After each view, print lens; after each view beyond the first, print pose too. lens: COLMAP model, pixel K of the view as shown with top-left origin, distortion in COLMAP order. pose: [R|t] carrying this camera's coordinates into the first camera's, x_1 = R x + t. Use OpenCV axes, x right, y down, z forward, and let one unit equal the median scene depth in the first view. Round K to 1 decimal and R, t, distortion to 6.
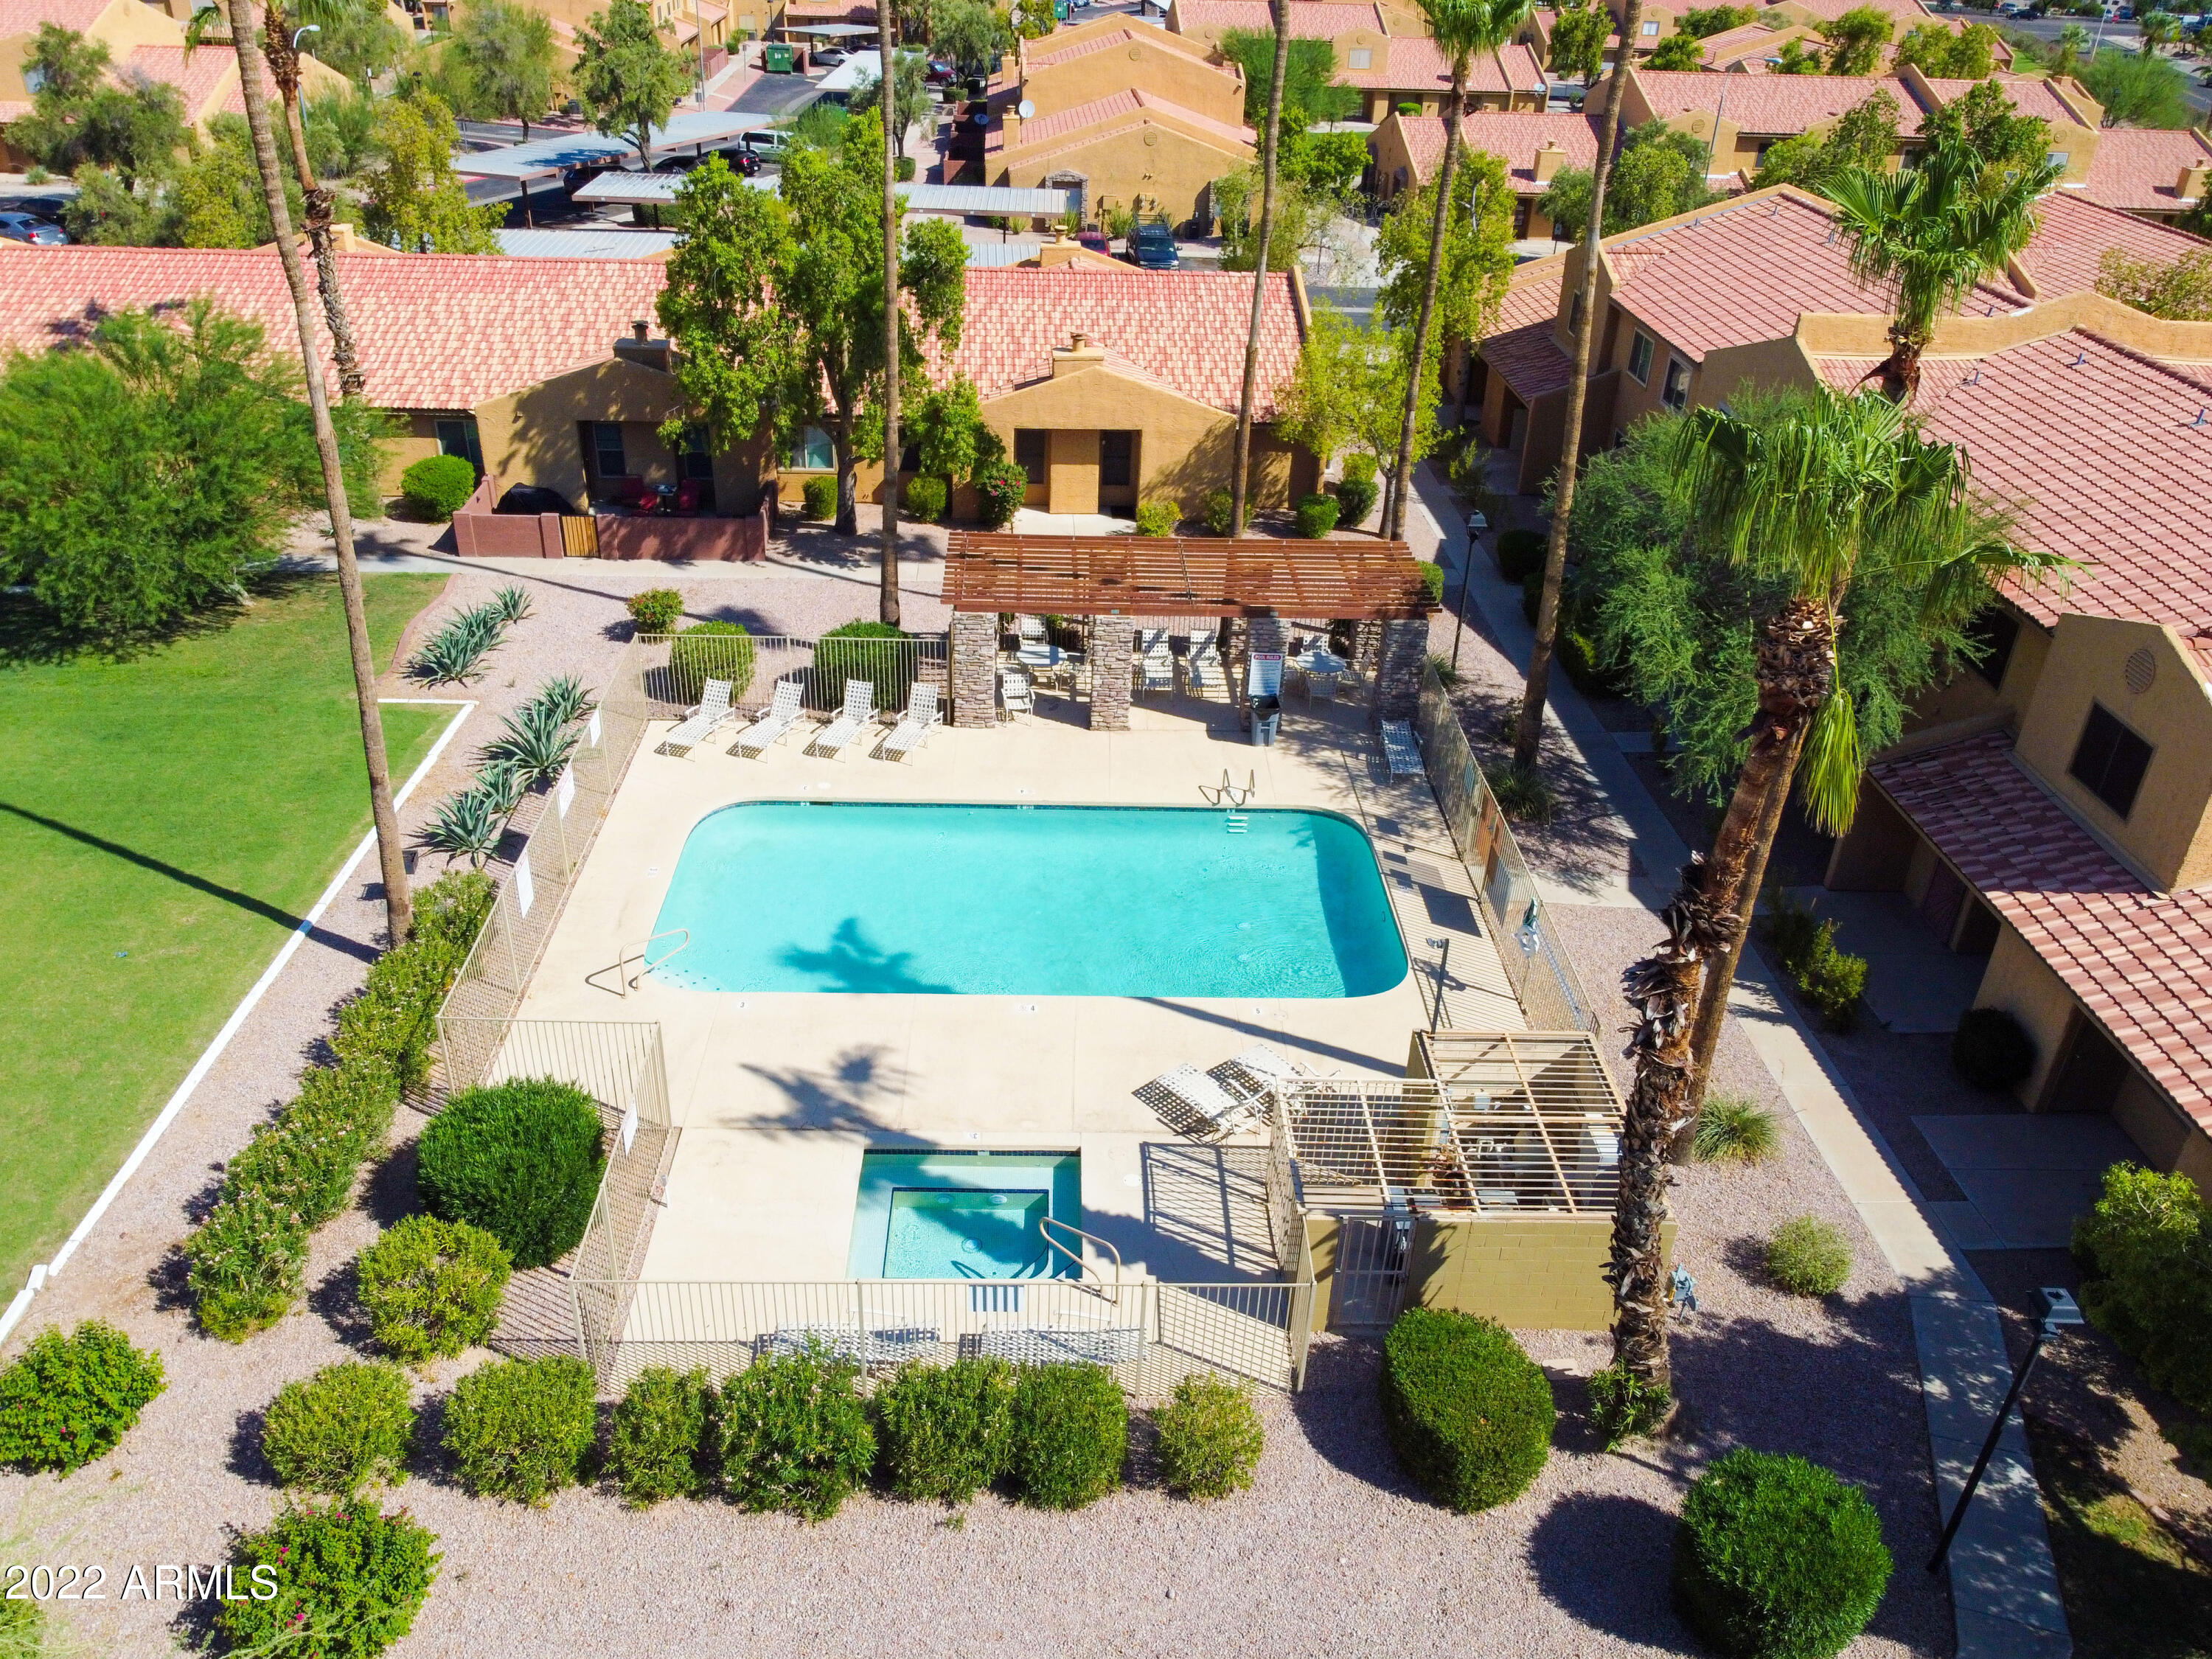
lens RADIAL K [[1681.0, 0, 1093.2], [0, 1681.0, 828.2], [0, 0, 1]] dist [0.010212, -0.011115]
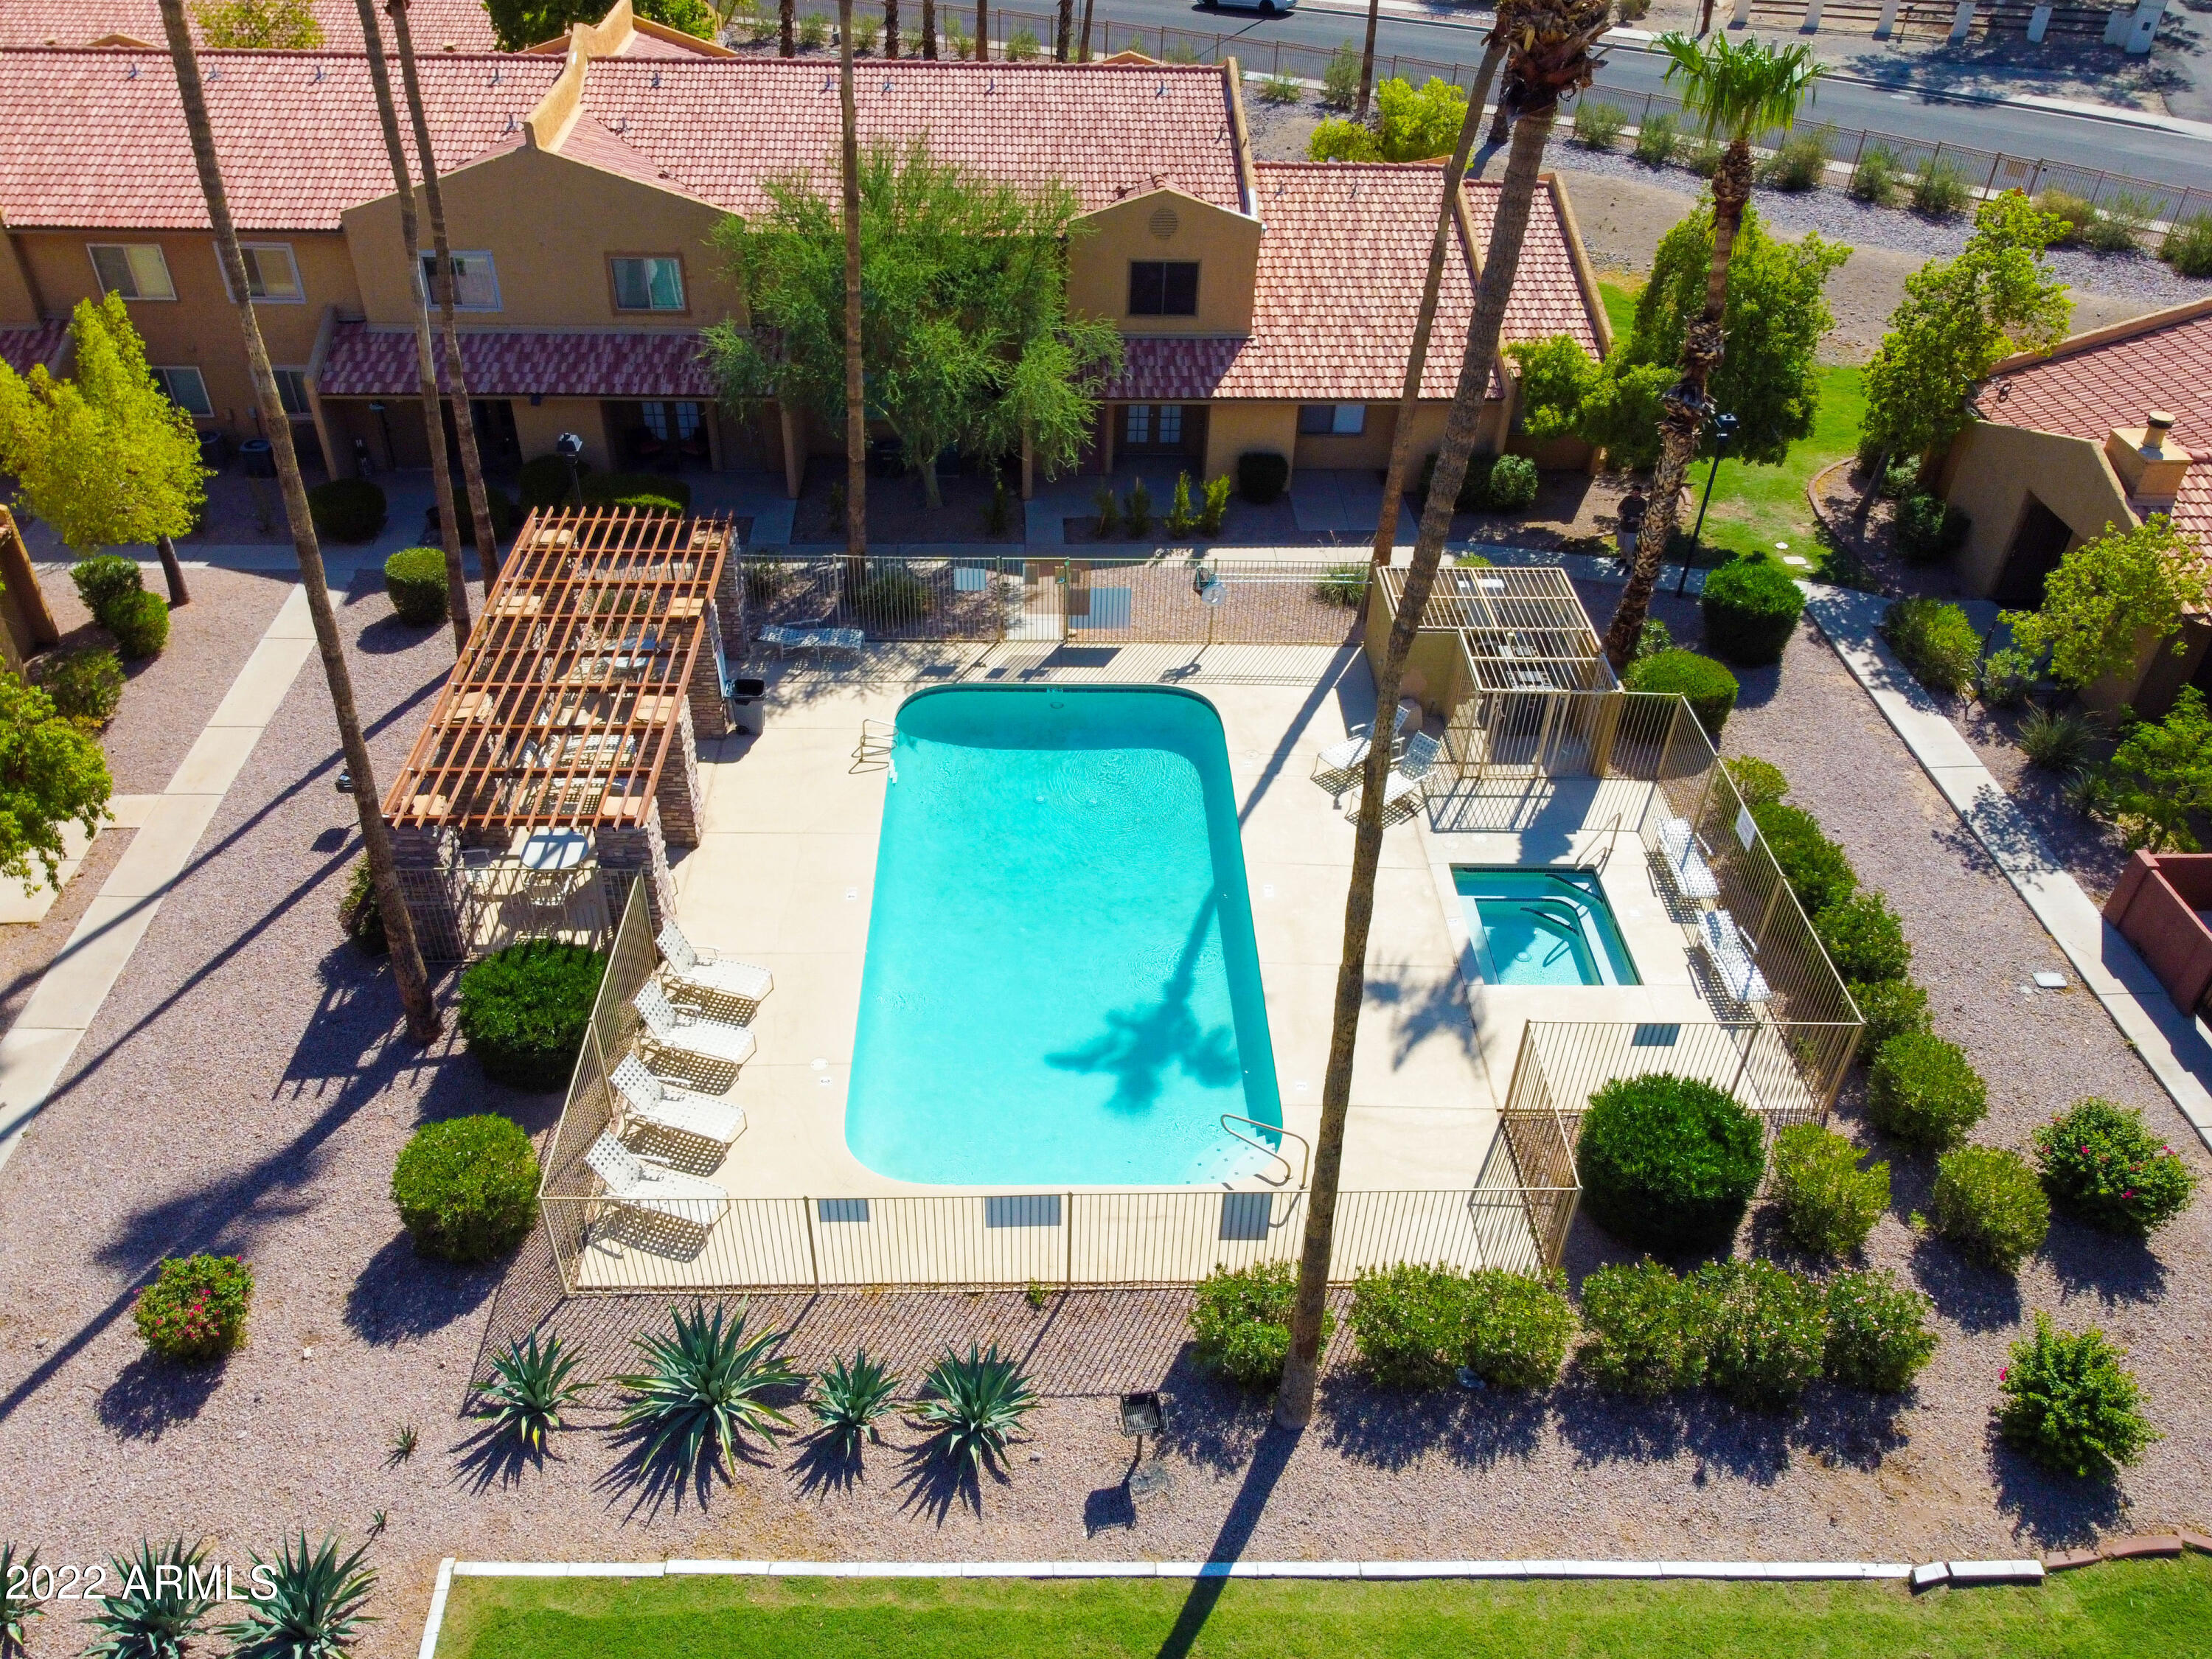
lens RADIAL K [[1681.0, 0, 1092.7], [0, 1681.0, 831.1], [0, 0, 1]] dist [0.010212, -0.011115]
pose [[-0.004835, -0.638979, 0.769209, -0.832228], [0.481524, 0.672678, 0.561818, -0.569553], [-0.876420, 0.373109, 0.304431, 0.753734]]
